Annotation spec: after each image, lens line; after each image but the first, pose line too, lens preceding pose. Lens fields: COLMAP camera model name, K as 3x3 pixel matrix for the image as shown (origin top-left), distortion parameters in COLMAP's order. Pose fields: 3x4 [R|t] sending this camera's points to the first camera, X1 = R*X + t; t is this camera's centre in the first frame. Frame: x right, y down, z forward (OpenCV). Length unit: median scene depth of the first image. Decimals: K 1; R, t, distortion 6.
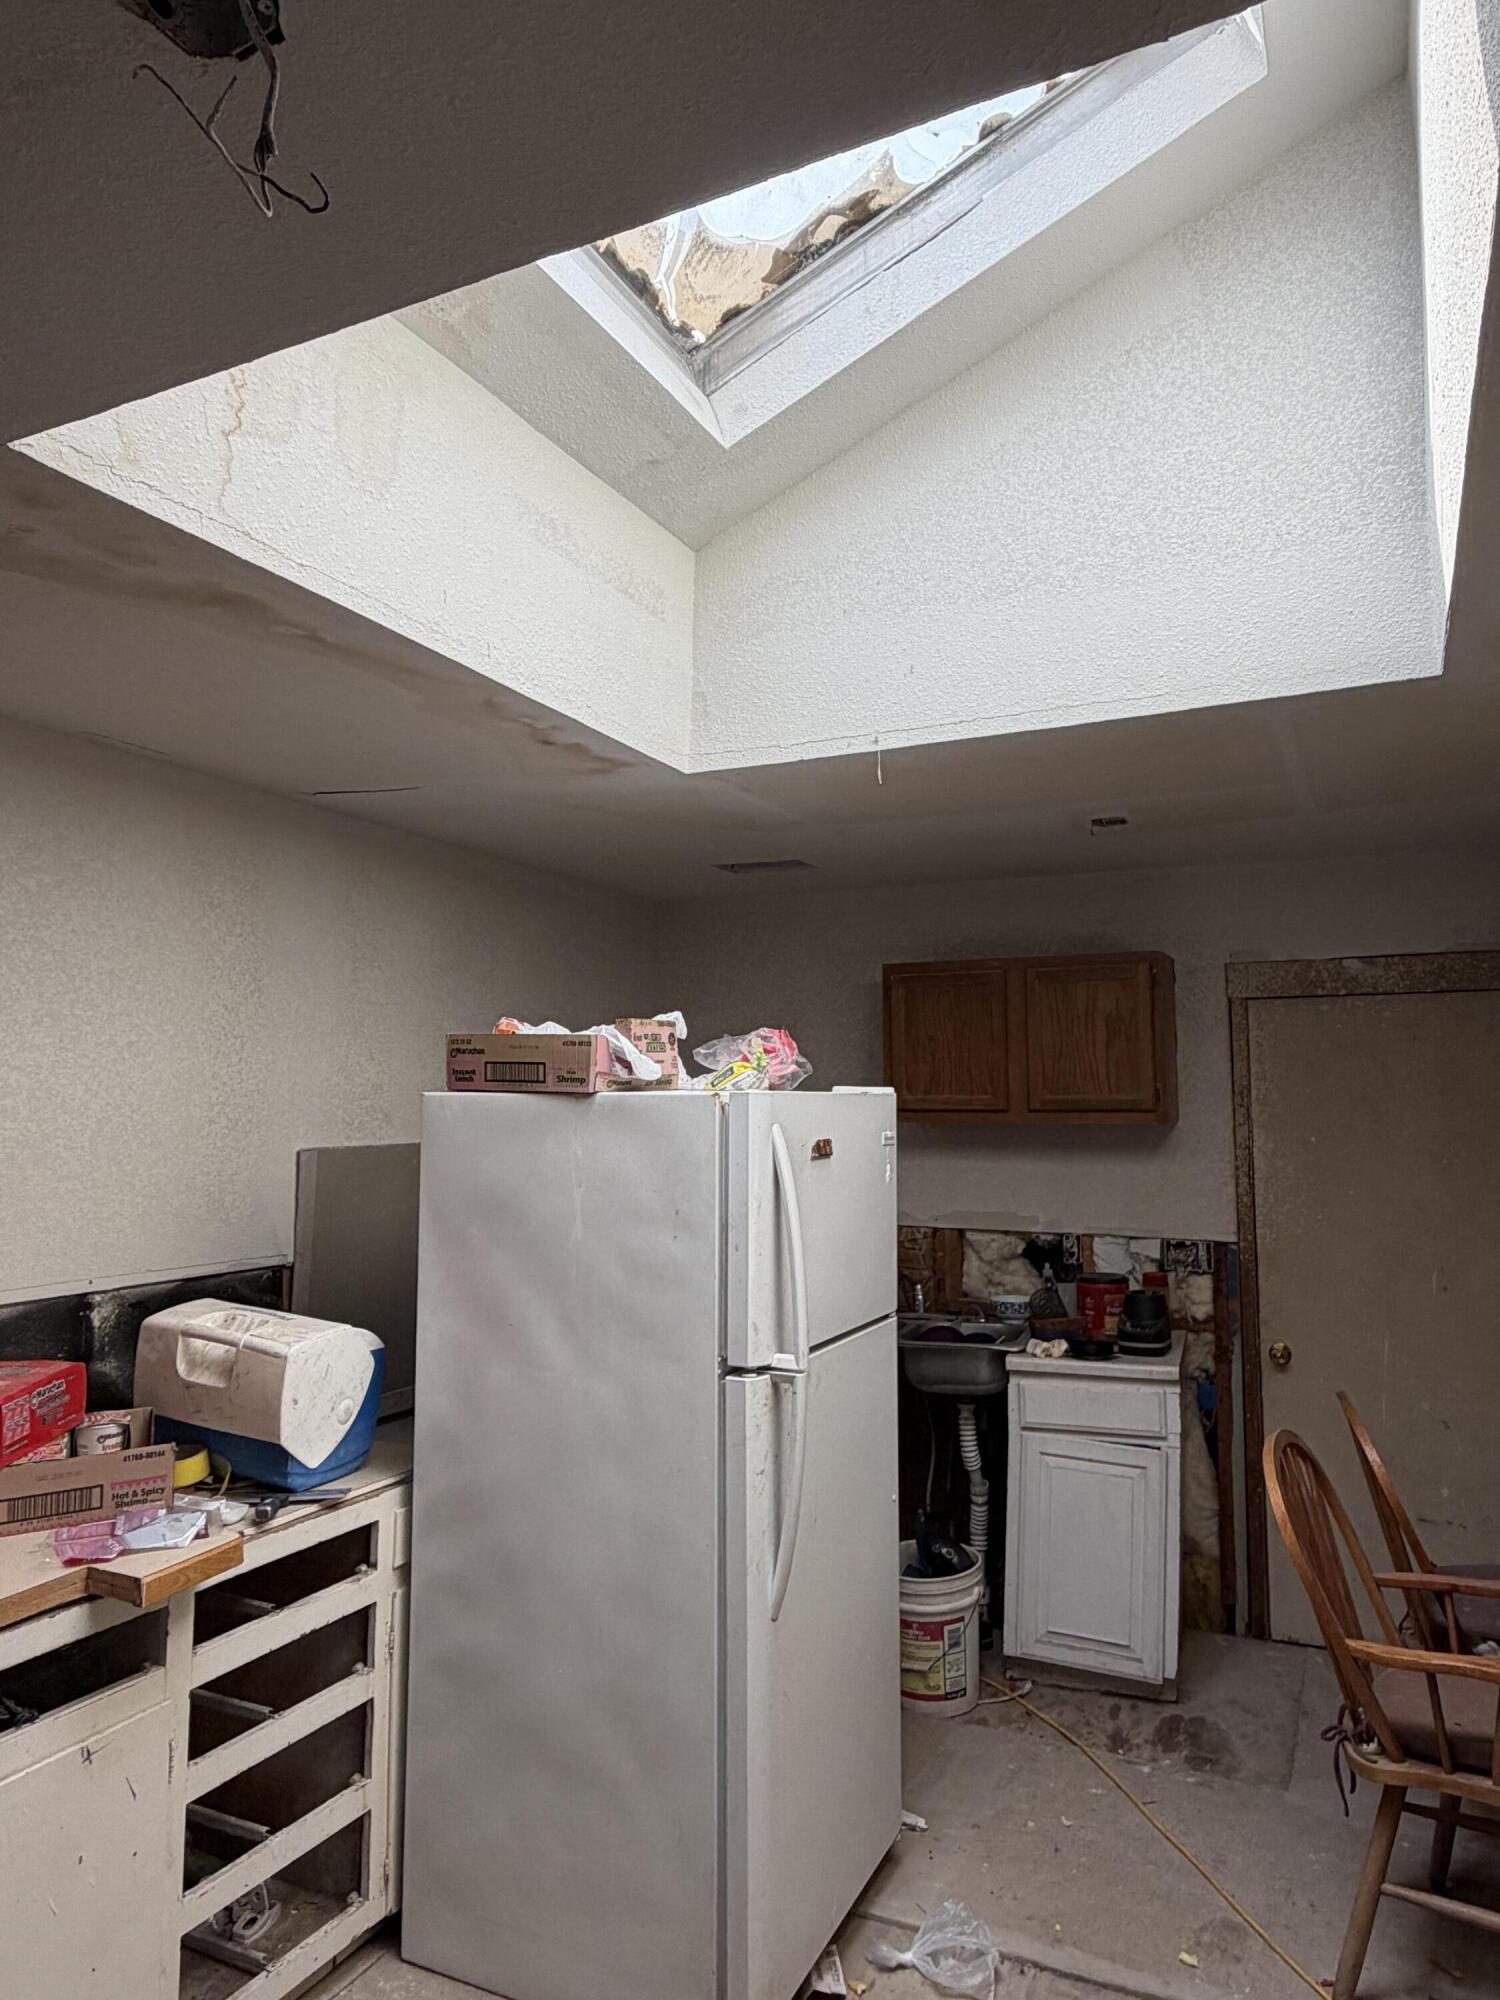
lens RADIAL K [[1277.9, 0, 750.0], [0, 1277.9, 1000.0], [0, 0, 1]] dist [-0.000427, -0.000698]
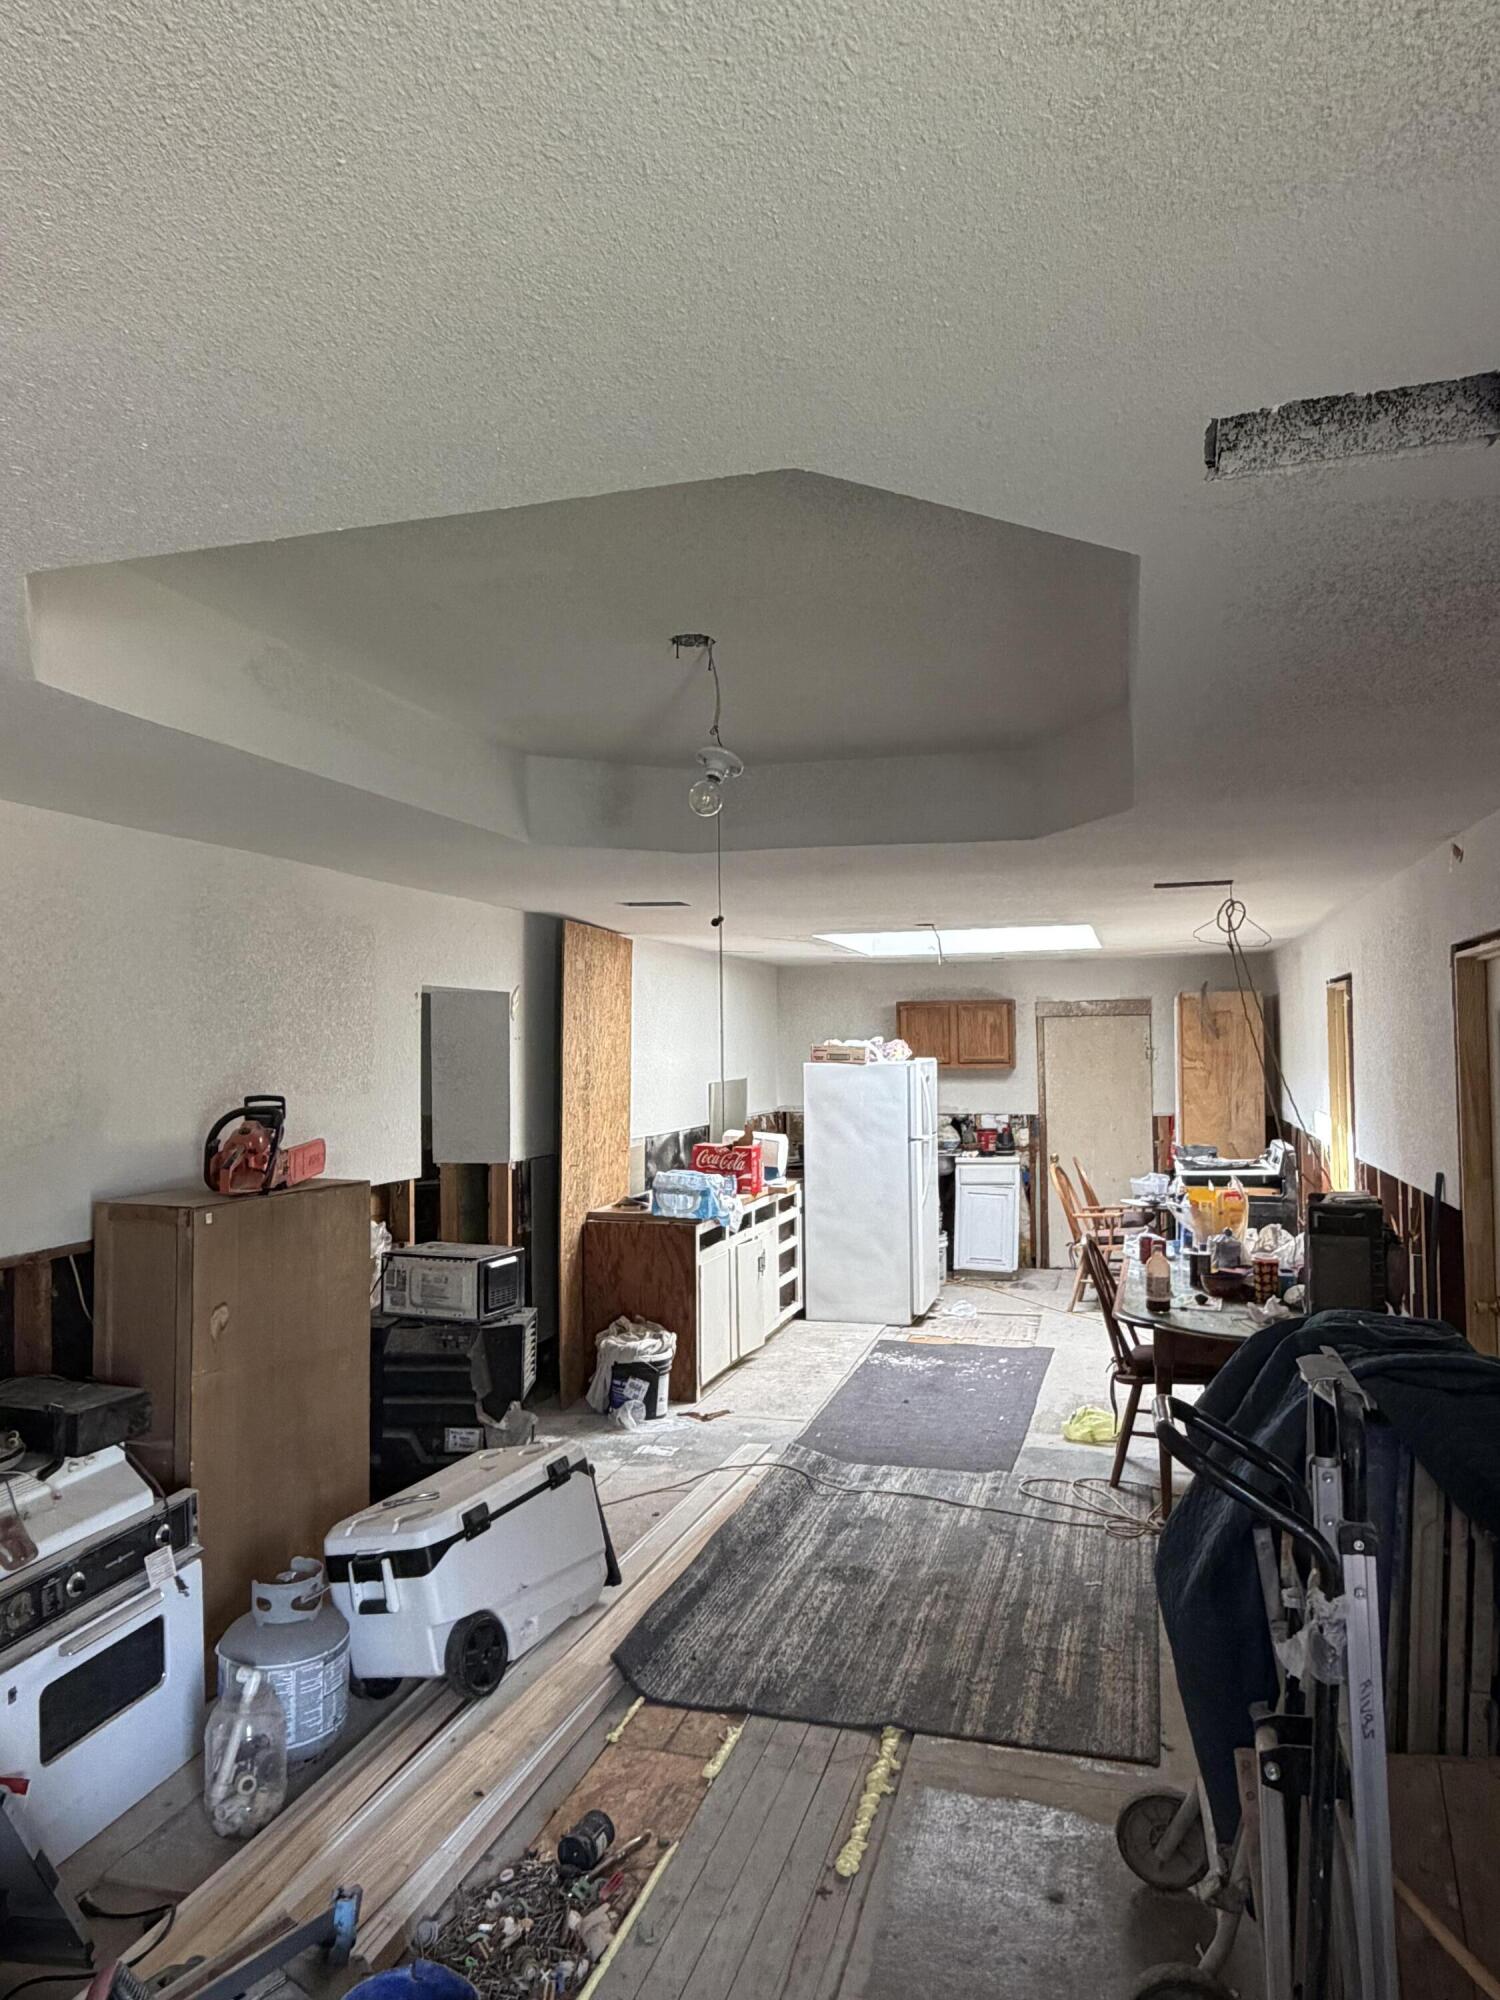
lens RADIAL K [[1277.9, 0, 750.0], [0, 1277.9, 1000.0], [0, 0, 1]] dist [-0.000427, -0.000698]
pose [[0.986872, -0.006201, 0.161382, -0.607848], [-0.001513, 0.998864, 0.047628, -0.160010], [-0.161494, -0.047247, 0.985742, -1.432049]]
